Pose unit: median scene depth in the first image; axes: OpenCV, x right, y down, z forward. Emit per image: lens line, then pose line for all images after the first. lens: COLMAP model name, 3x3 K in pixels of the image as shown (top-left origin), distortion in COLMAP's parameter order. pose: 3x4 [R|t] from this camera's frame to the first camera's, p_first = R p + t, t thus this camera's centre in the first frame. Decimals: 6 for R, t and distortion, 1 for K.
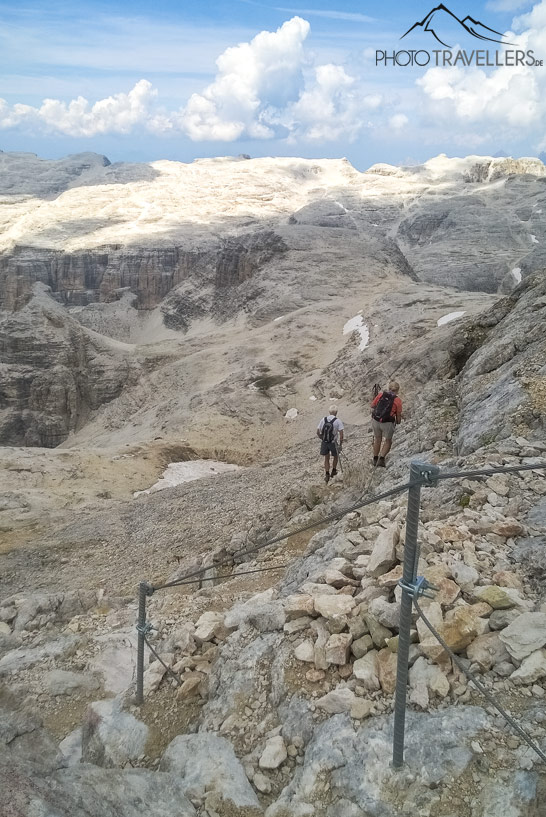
lens RADIAL K [[1778.4, 0, 272.9], [0, 1778.4, 408.7], [0, 0, 1]] dist [-0.102003, 0.000000]
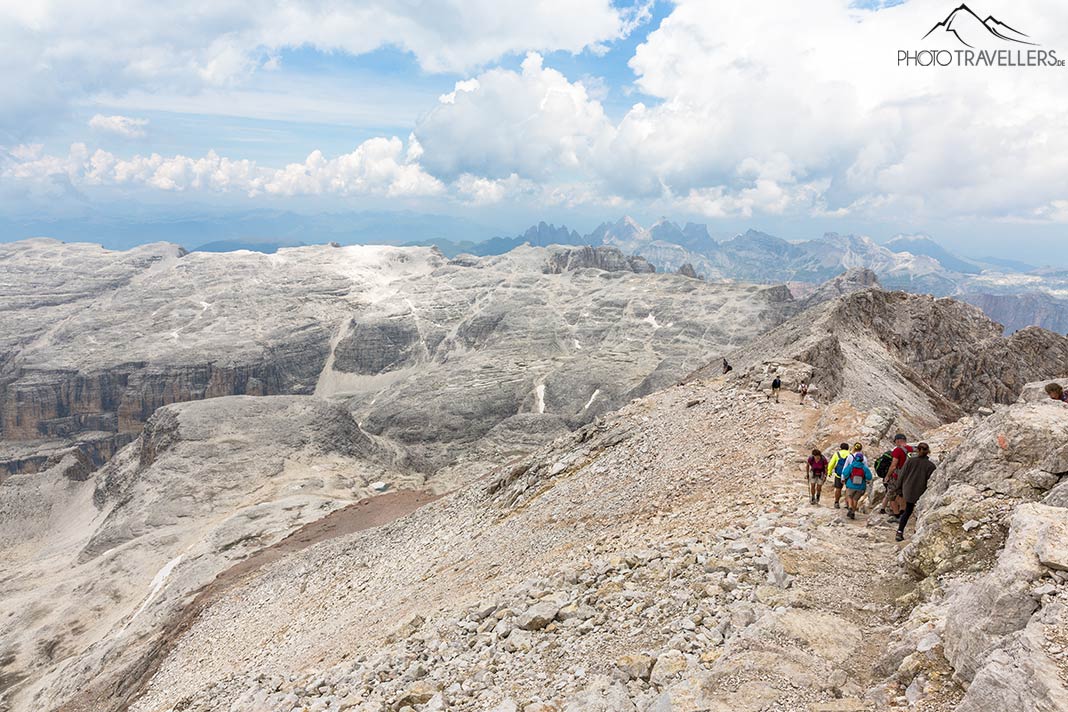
lens RADIAL K [[2324.8, 0, 533.7], [0, 2324.8, 355.6], [0, 0, 1]] dist [-0.102003, 0.000000]
pose [[0.909376, 0.016107, 0.415663, -0.414849], [0.093561, 0.965727, -0.242111, 0.223216], [-0.405316, 0.259060, 0.876702, -0.158329]]
